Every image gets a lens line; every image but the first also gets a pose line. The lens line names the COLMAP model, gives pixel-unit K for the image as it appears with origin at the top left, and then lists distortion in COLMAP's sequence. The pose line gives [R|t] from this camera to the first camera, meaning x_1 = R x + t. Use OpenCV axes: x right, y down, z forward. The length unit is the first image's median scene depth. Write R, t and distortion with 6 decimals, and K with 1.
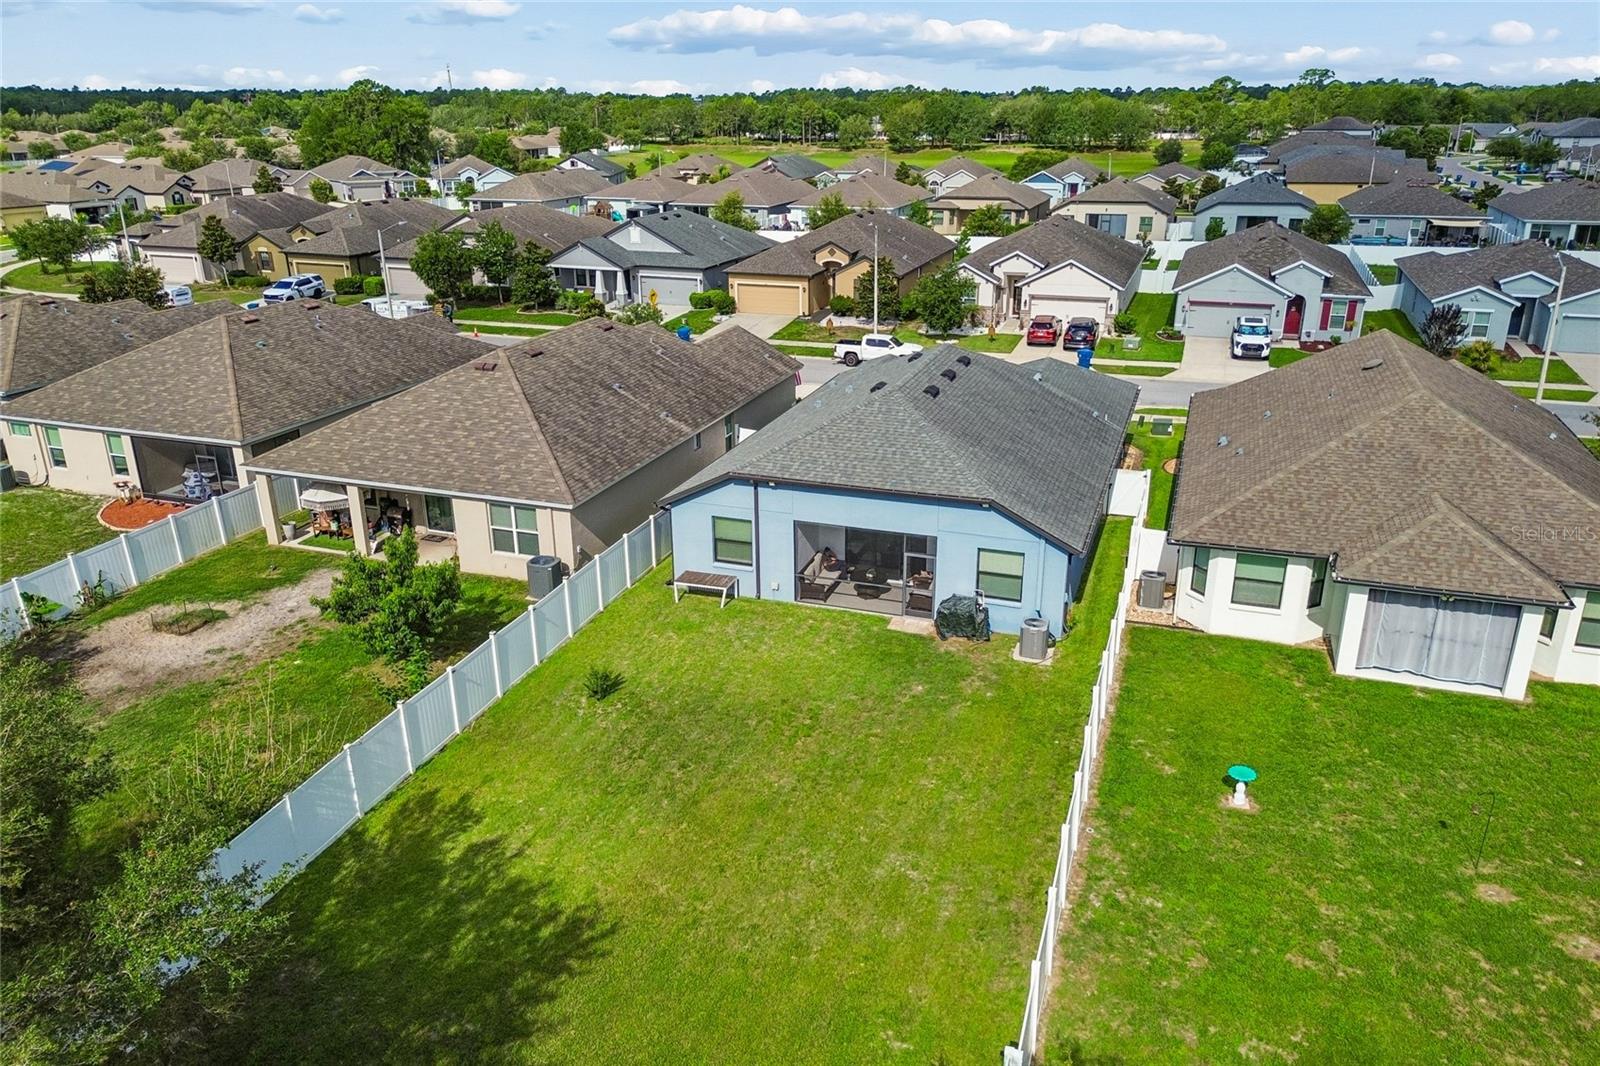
lens RADIAL K [[1123.9, 0, 800.0], [0, 1123.9, 533.0], [0, 0, 1]] dist [0.074103, -0.078662]
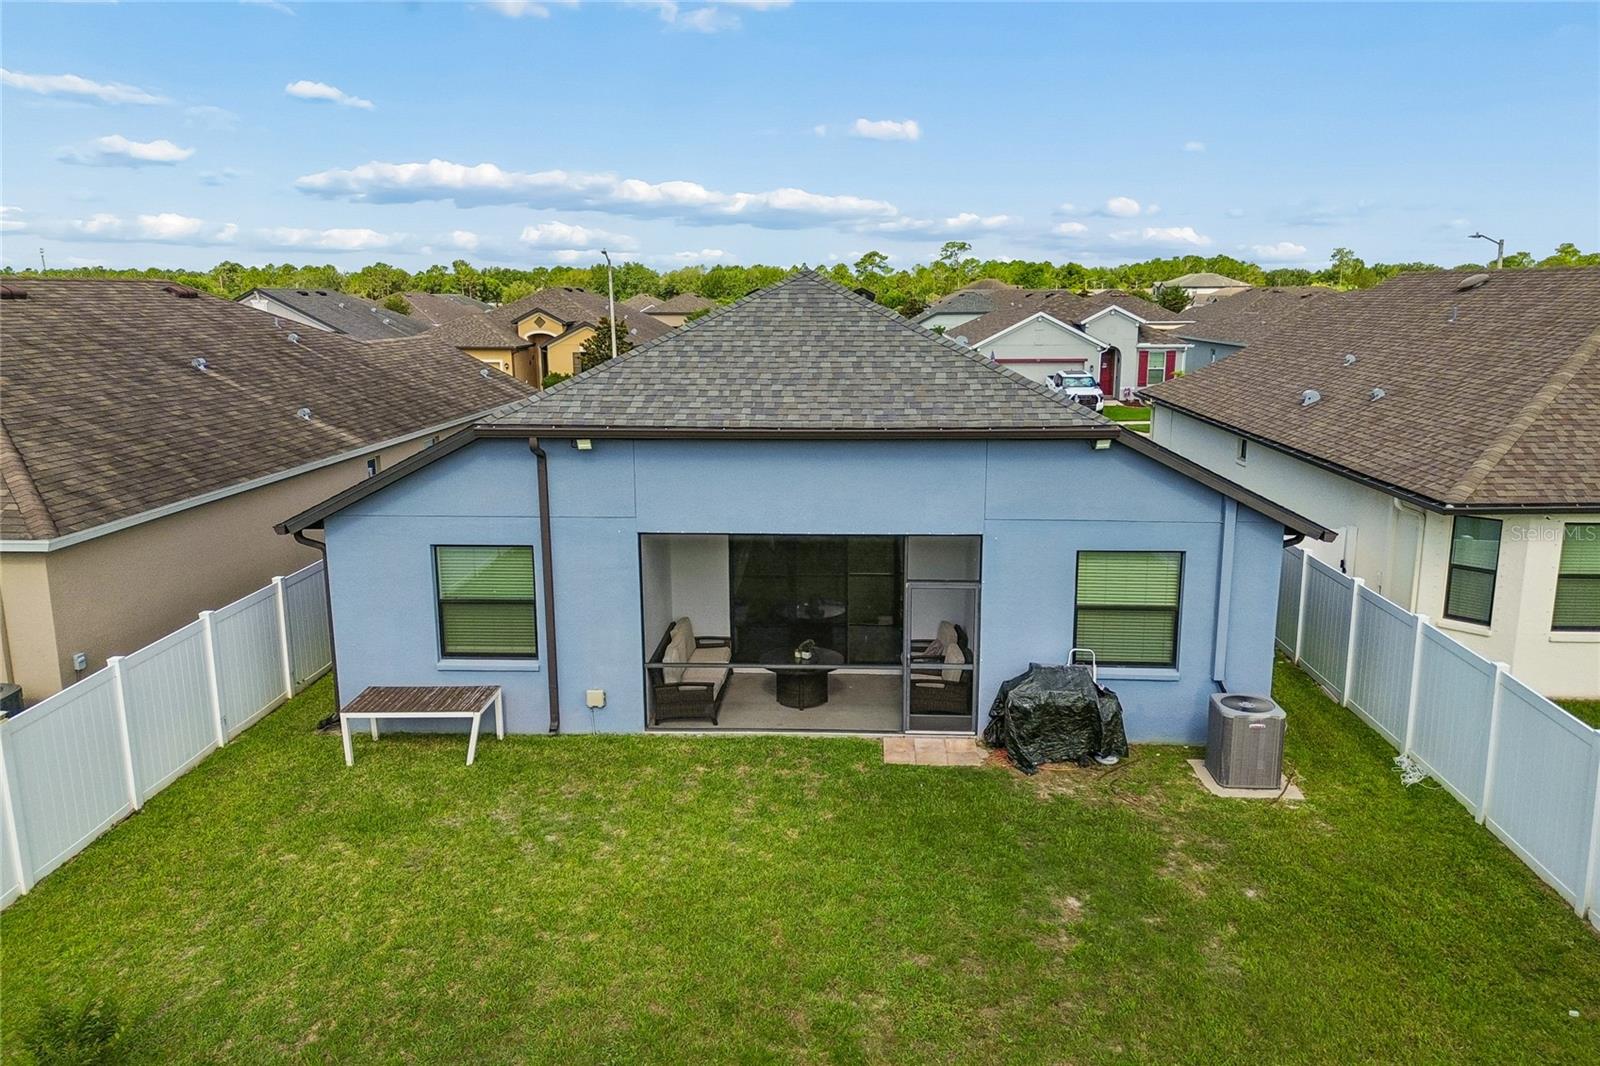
lens RADIAL K [[1141.7, 0, 800.6], [0, 1141.7, 526.7], [0, 0, 1]] dist [0.049780, -0.042381]
pose [[0.958644, -0.054982, 0.279248, -0.065056], [0.099467, 0.984015, -0.147718, 0.054479], [-0.266662, 0.169385, 0.948789, 0.552481]]
